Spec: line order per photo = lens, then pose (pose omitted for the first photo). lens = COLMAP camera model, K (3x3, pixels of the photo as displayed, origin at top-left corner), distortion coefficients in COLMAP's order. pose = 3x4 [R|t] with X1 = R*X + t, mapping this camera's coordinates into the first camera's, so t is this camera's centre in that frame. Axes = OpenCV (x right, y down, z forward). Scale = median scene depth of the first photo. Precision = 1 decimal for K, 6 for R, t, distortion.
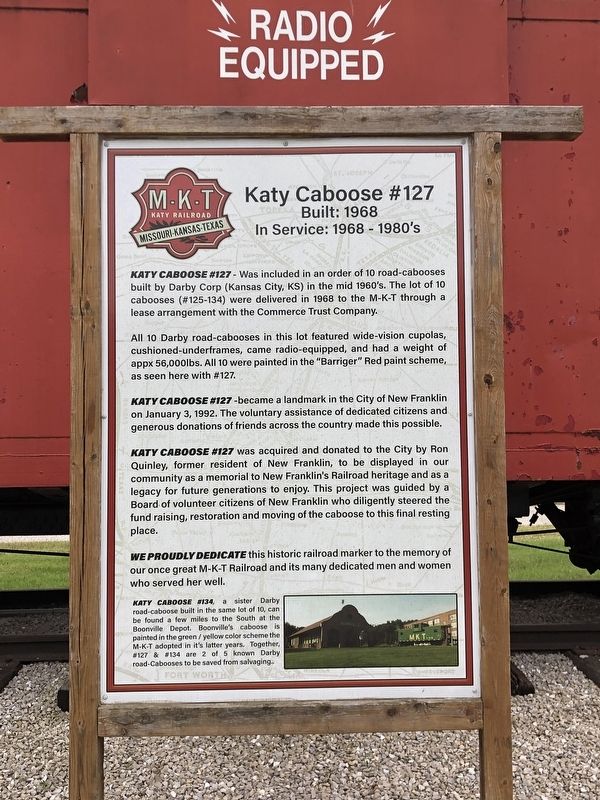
lens RADIAL K [[859.0, 0, 299.4], [0, 859.0, 400.0], [0, 0, 1]] dist [0.023120, 0.000000]
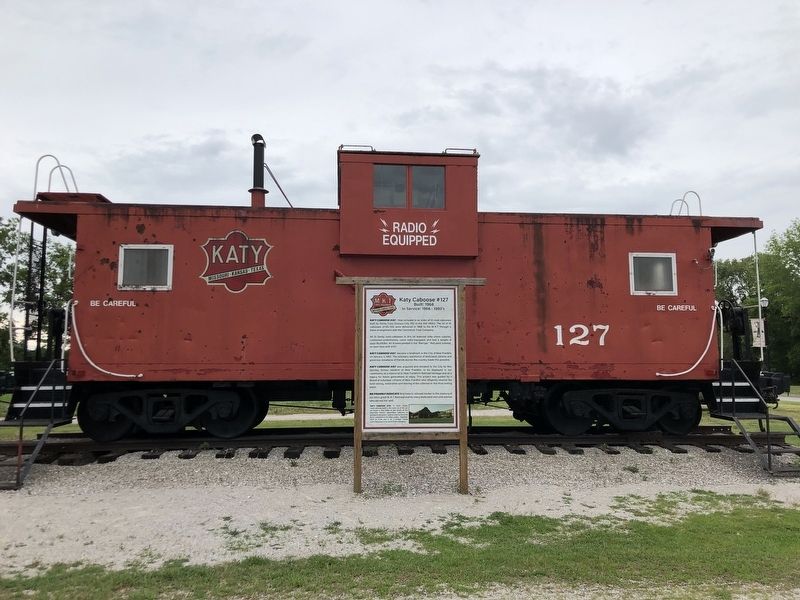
lens RADIAL K [[657.8, 0, 405.7], [0, 657.8, 275.8], [0, 0, 1]] dist [0.055942, -0.038074]
pose [[0.998999, 0.014540, 0.042304, -0.162380], [-0.010417, 0.995318, -0.096095, -0.061560], [-0.043503, 0.095558, 0.994473, -1.953914]]
